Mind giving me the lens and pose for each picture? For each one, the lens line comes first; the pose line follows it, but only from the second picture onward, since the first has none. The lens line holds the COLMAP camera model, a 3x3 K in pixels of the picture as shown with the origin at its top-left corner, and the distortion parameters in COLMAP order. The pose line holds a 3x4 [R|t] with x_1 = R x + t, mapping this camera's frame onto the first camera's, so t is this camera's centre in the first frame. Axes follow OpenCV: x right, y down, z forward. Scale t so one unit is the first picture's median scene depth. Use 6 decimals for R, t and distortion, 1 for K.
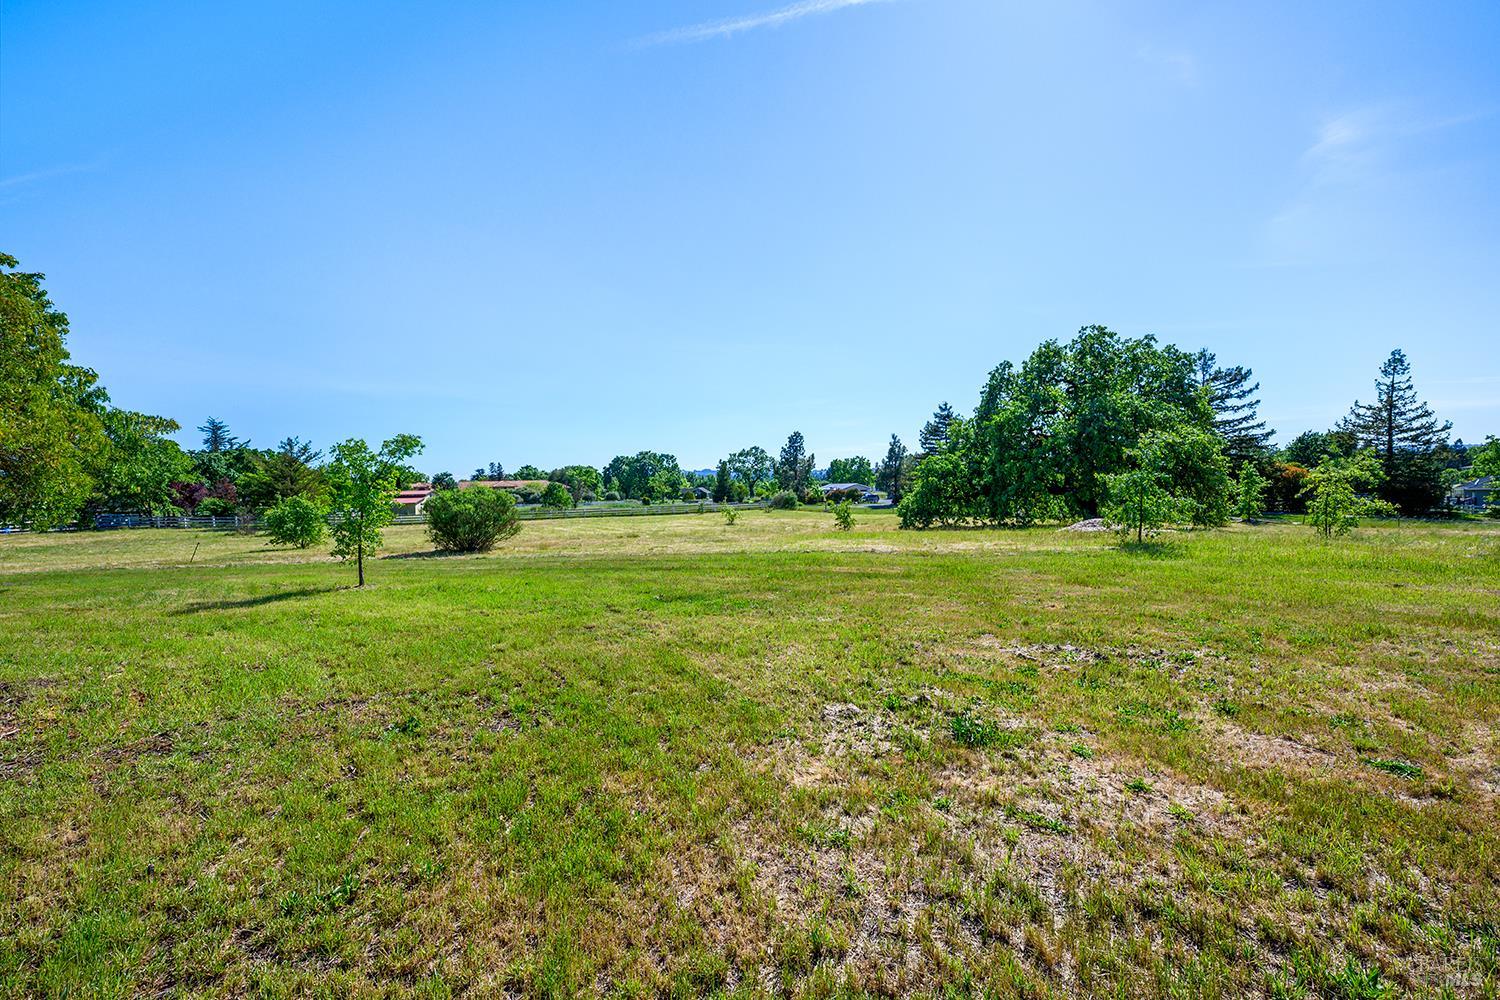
lens RADIAL K [[635.9, 0, 748.1], [0, 635.9, 498.2], [0, 0, 1]] dist [0.001014, 0.000053]
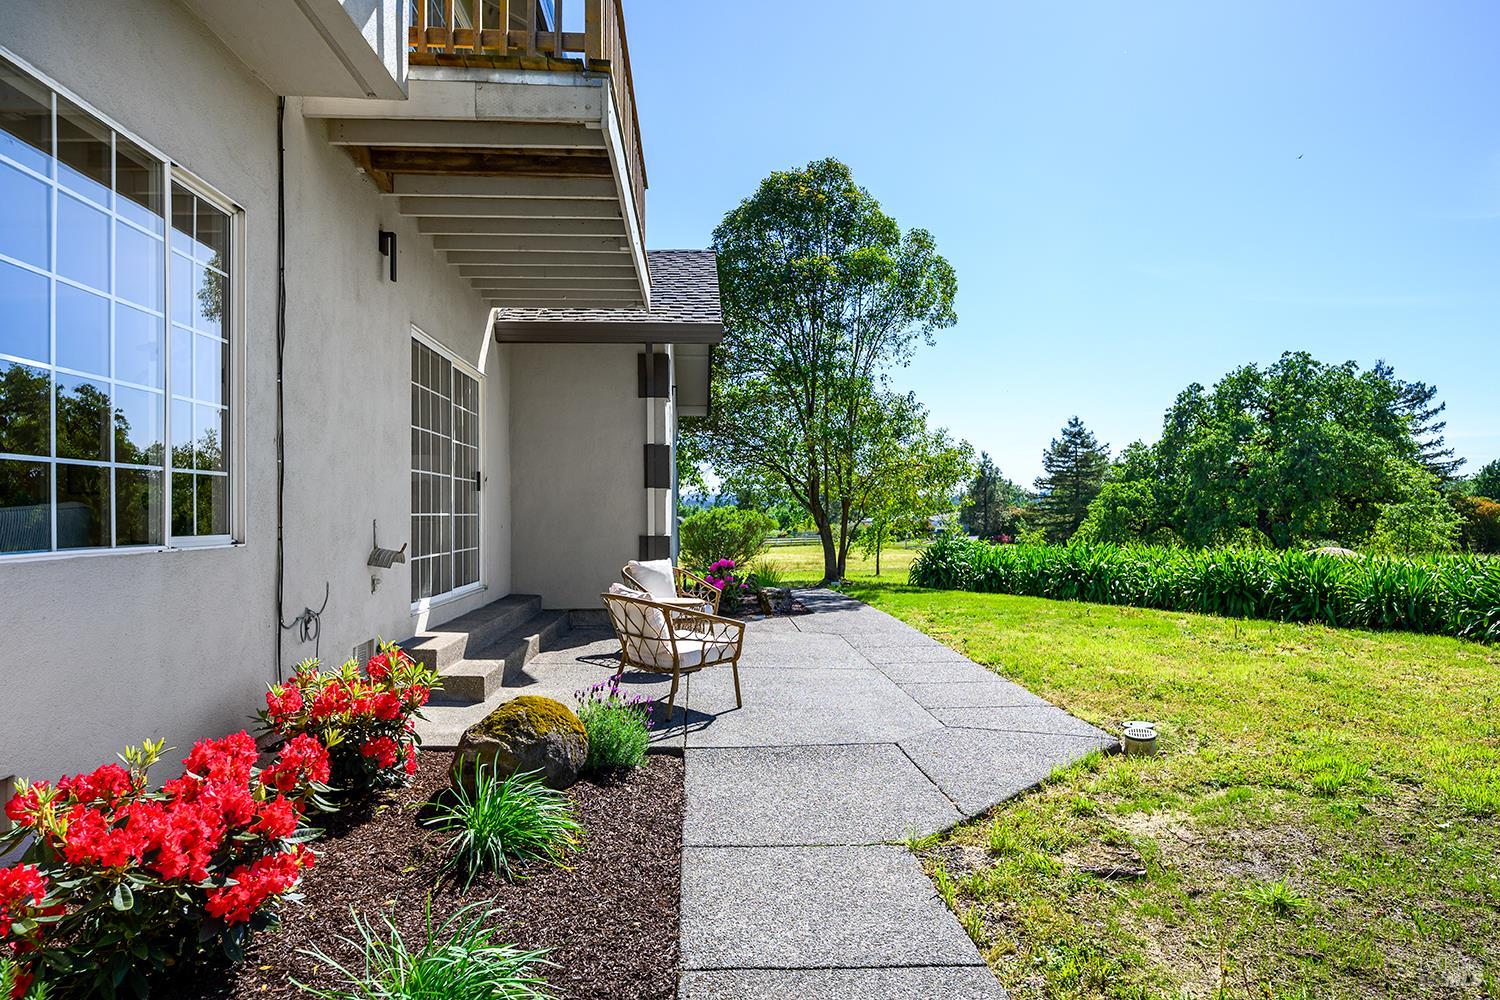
lens RADIAL K [[888.8, 0, 749.1], [0, 888.8, 503.5], [0, 0, 1]] dist [-0.002898, -0.000458]
pose [[0.999463, 0.017058, 0.027983, -0.205416], [-0.016146, 0.999341, -0.032508, 0.009495], [-0.028519, 0.032039, 0.999080, -0.200145]]
